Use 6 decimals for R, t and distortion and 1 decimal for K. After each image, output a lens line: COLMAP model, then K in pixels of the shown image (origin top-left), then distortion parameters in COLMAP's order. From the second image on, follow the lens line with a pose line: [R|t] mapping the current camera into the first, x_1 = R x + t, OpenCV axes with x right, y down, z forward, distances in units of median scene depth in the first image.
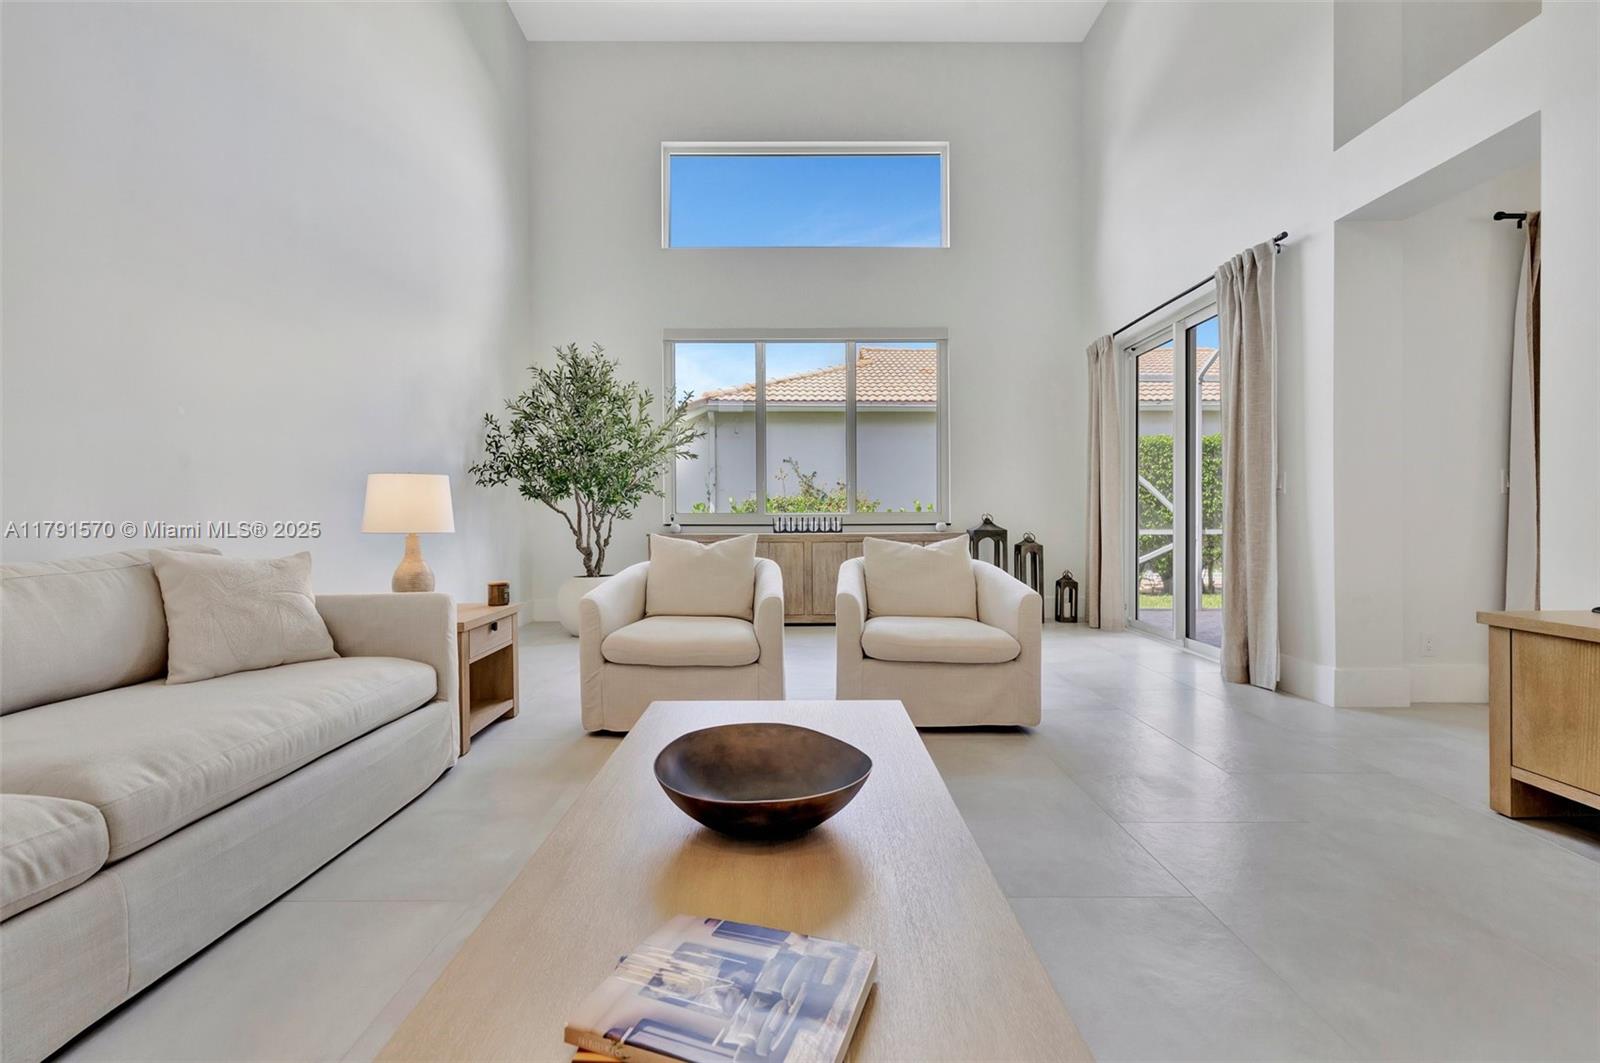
lens RADIAL K [[674.6, 0, 794.5], [0, 674.6, 517.5], [0, 0, 1]] dist [-0.000923, 0.000291]
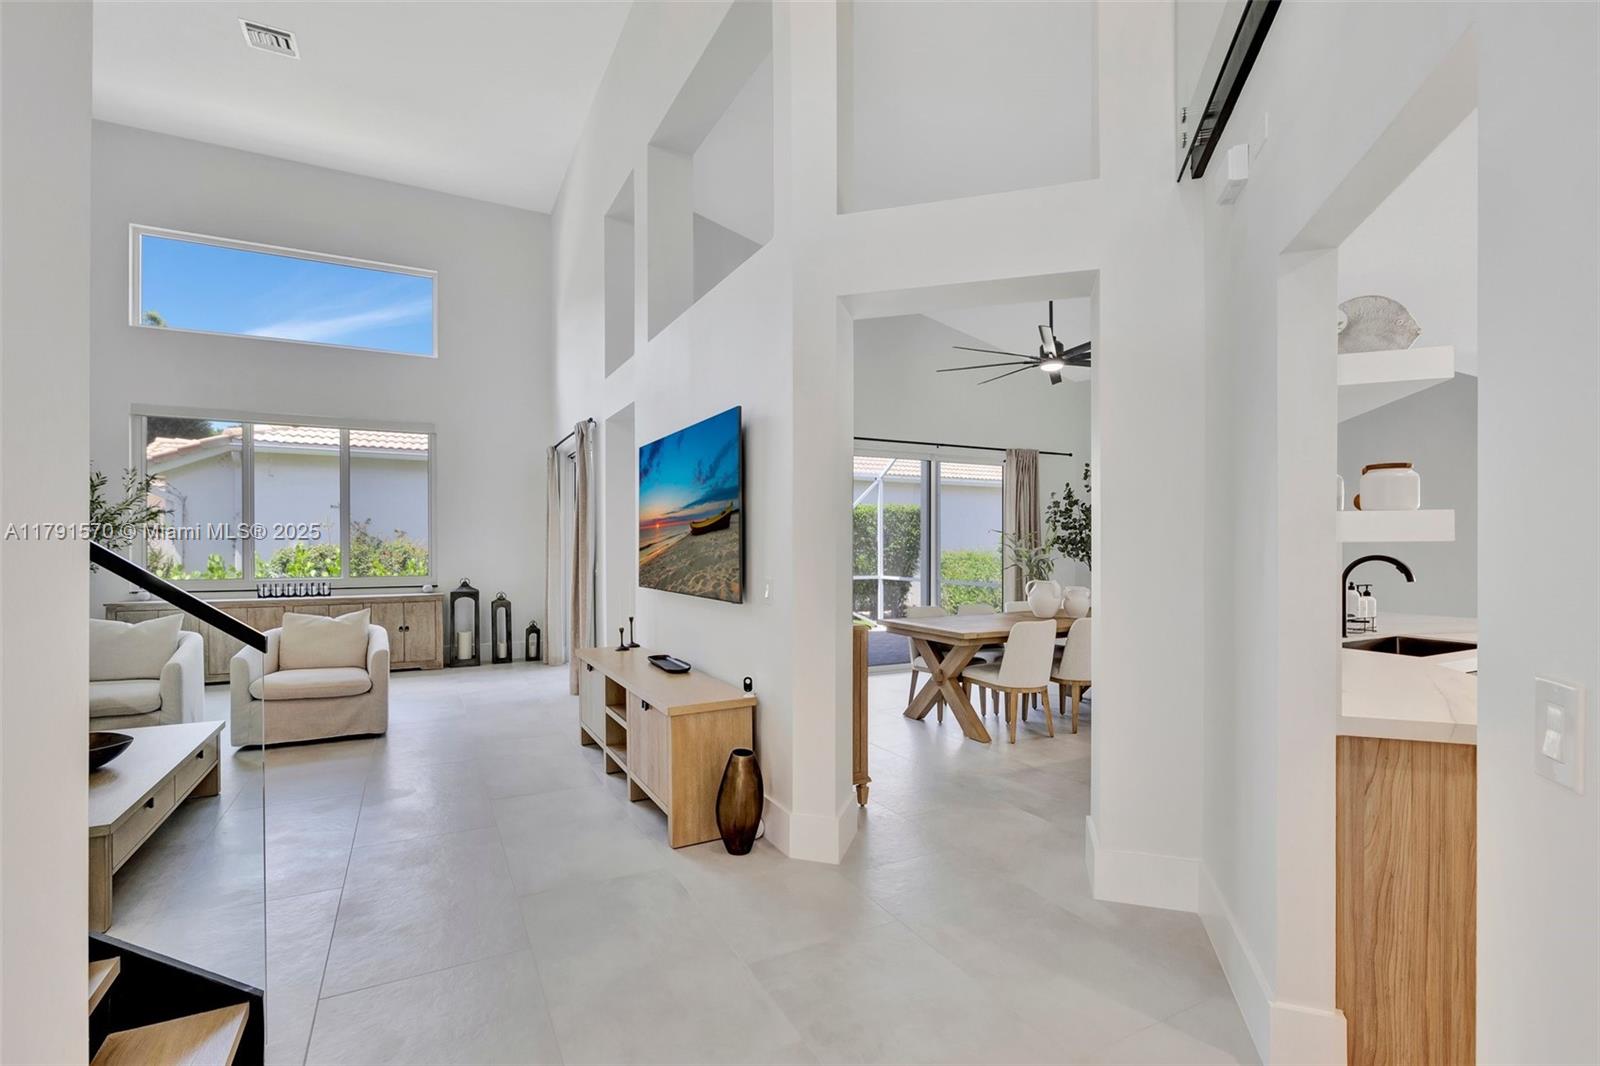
lens RADIAL K [[730.6, 0, 792.4], [0, 730.6, 548.9], [0, 0, 1]] dist [-0.002794, -0.000191]
pose [[0.891278, 0.003708, 0.453442, 0.214841], [-0.005733, 0.999979, 0.003092, -0.068115], [-0.453420, -0.005355, 0.891281, -0.483475]]
